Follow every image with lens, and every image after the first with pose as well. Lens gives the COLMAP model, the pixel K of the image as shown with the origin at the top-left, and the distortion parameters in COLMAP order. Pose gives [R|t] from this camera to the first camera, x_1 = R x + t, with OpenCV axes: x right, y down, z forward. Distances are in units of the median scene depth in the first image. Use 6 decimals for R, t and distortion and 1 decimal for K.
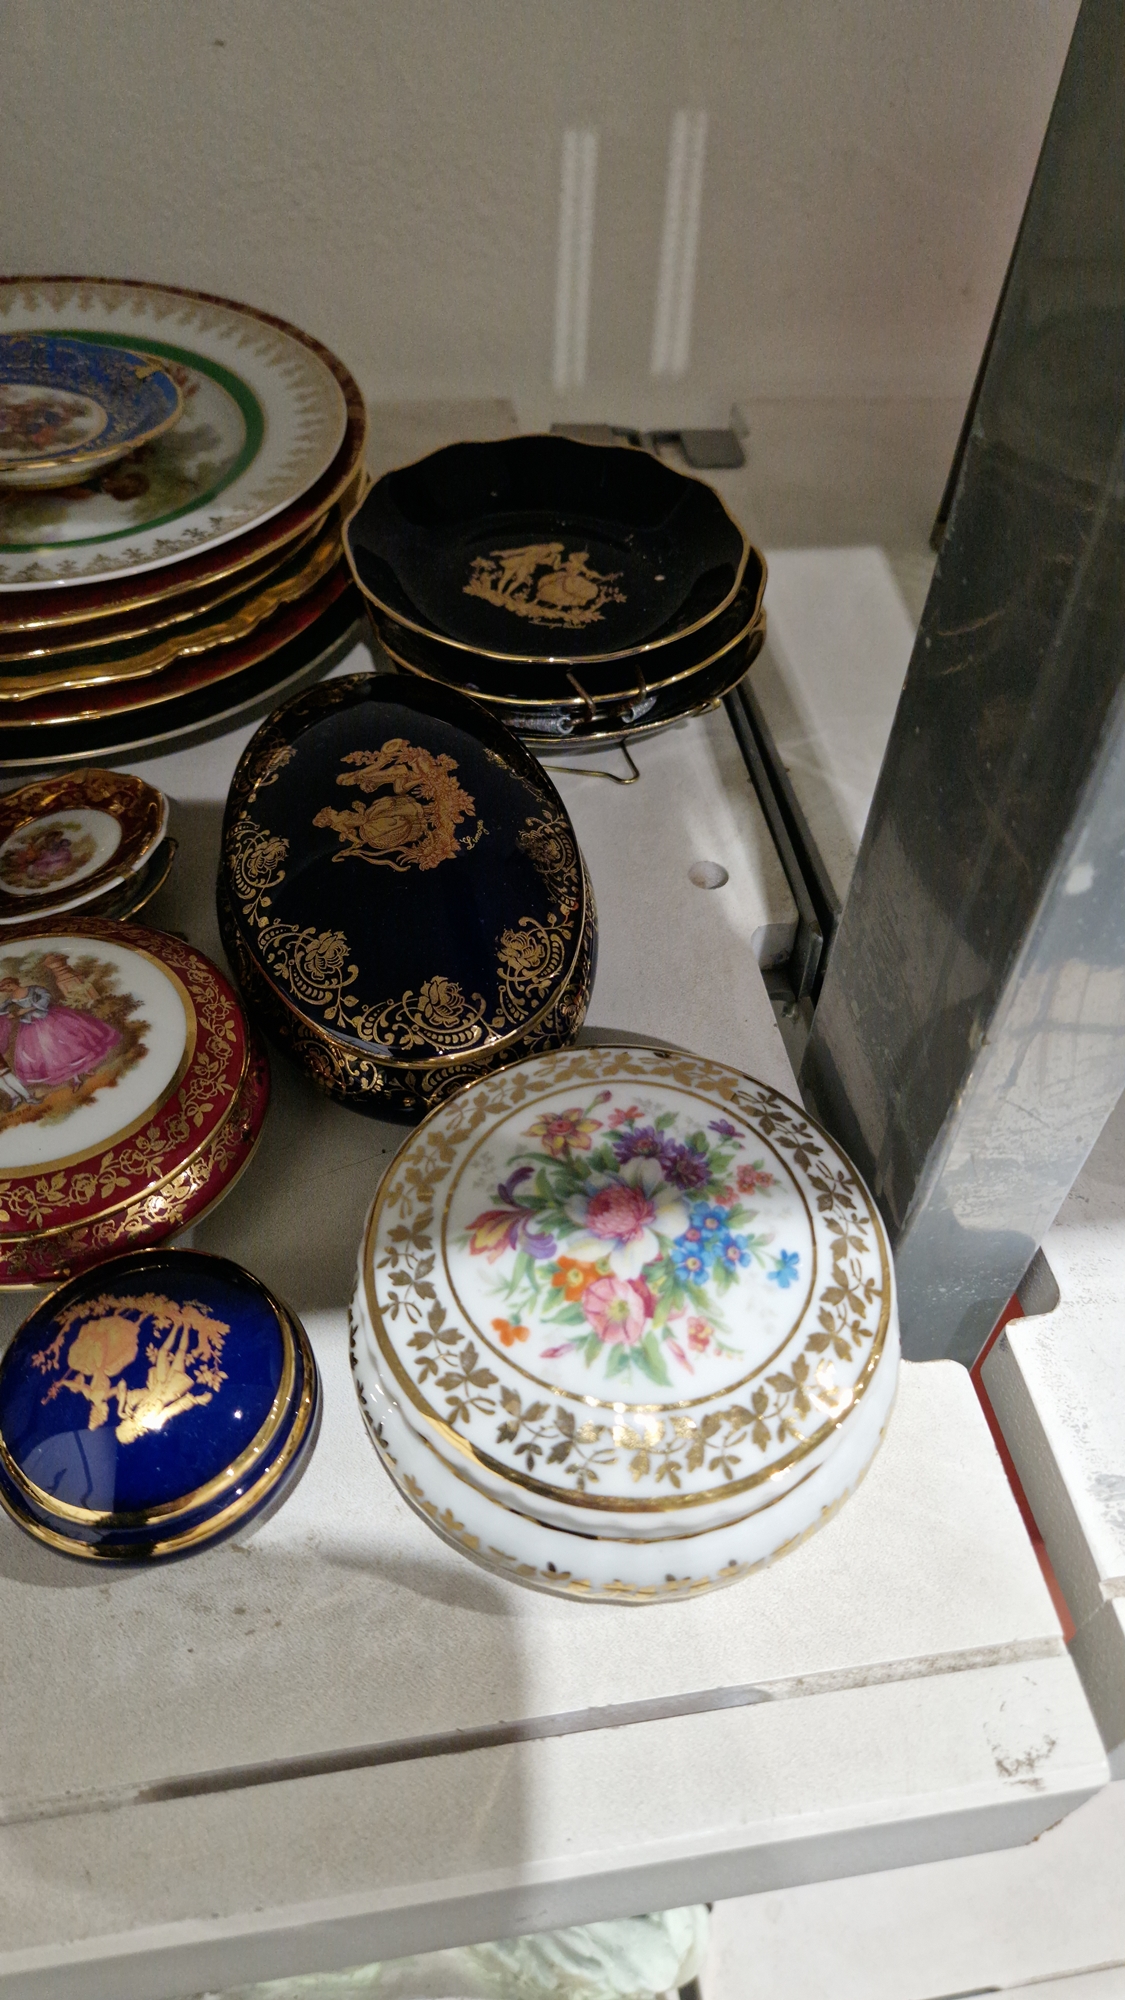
lens RADIAL K [[1236.3, 0, 557.5], [0, 1236.3, 1020.4], [0, 0, 1]] dist [0.047238, -0.042287]
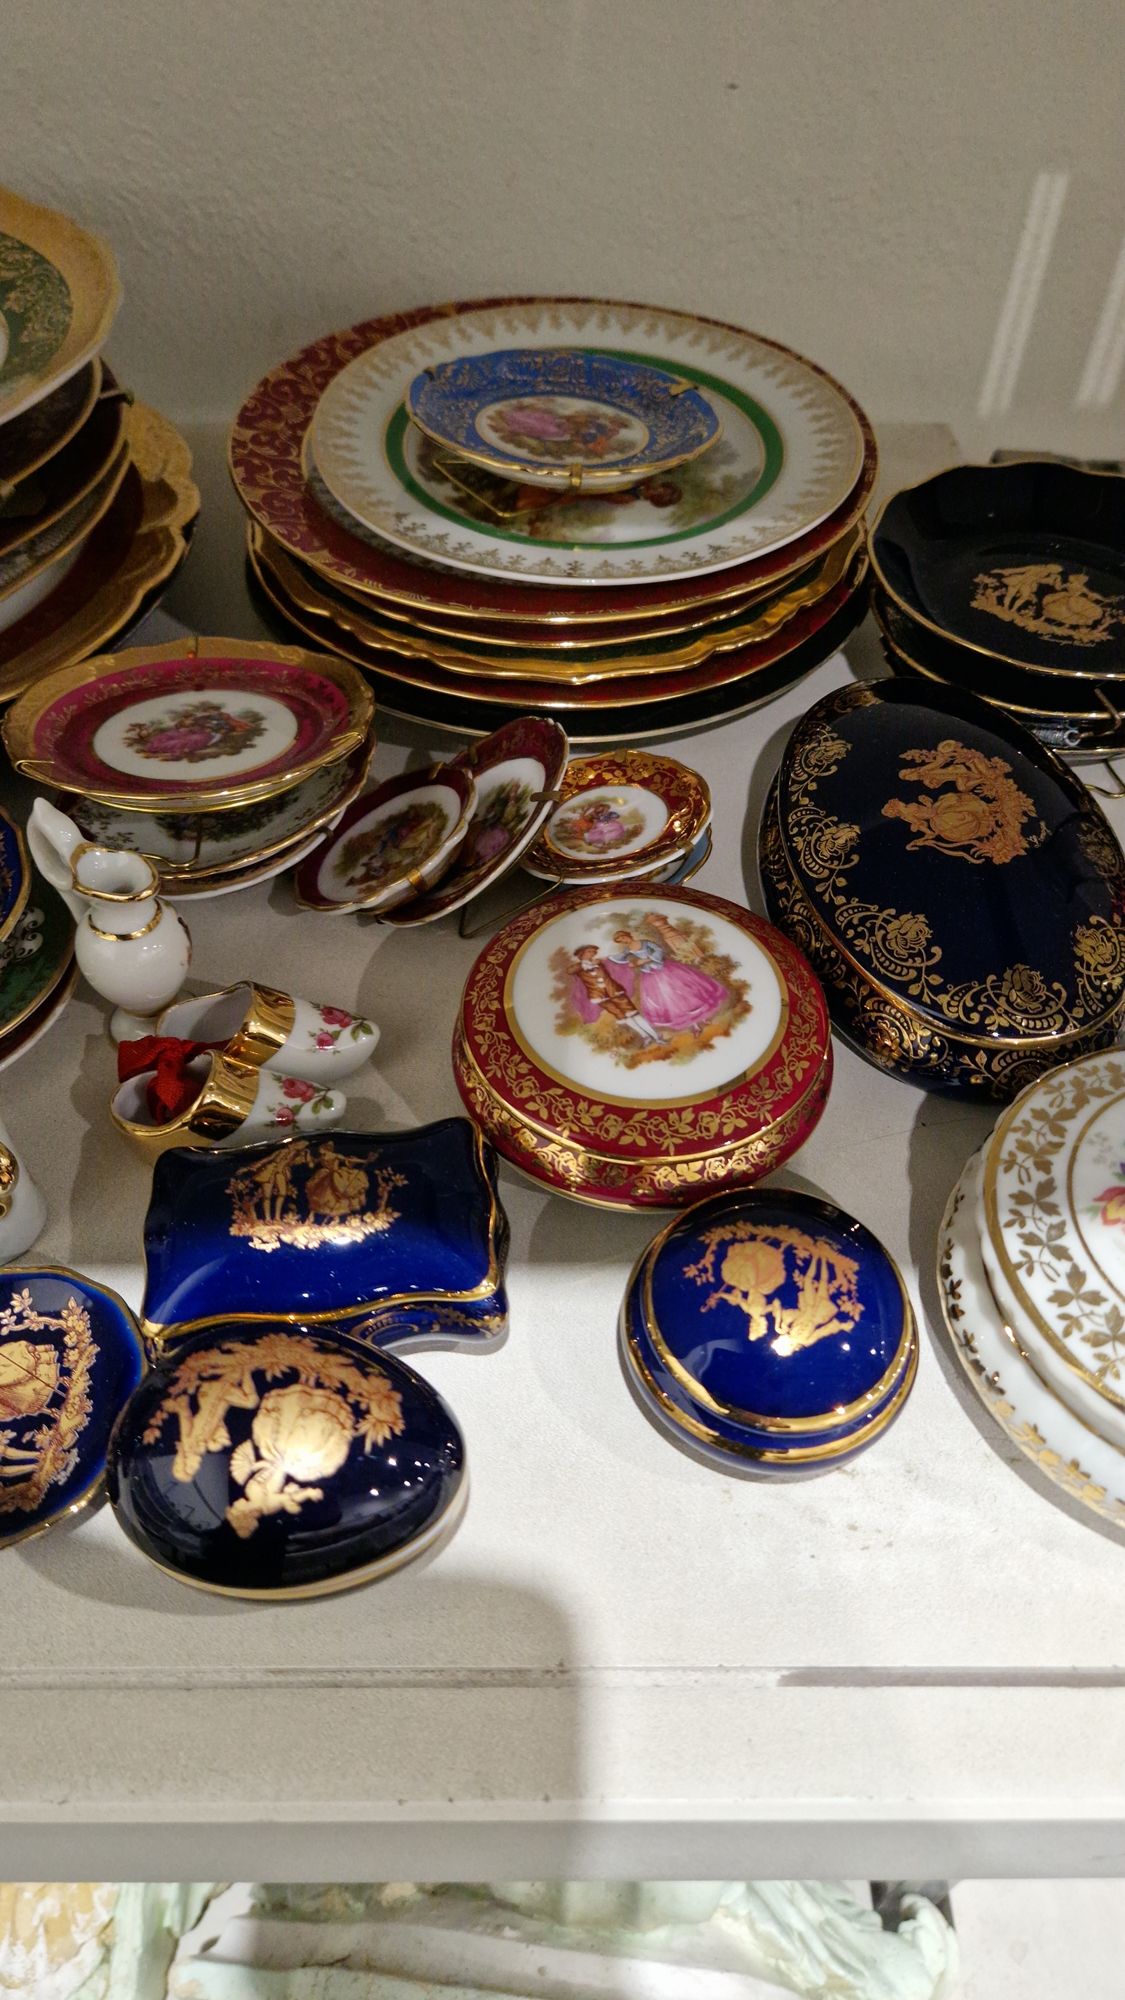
lens RADIAL K [[1238.7, 0, 562.5], [0, 1238.7, 1000.0], [0, 0, 1]] dist [0.057021, -0.050694]
pose [[0.989752, 0.093552, -0.107883, -0.362217], [-0.096154, 0.995182, -0.019164, 0.052551], [0.105570, 0.029341, 0.993979, -0.101230]]
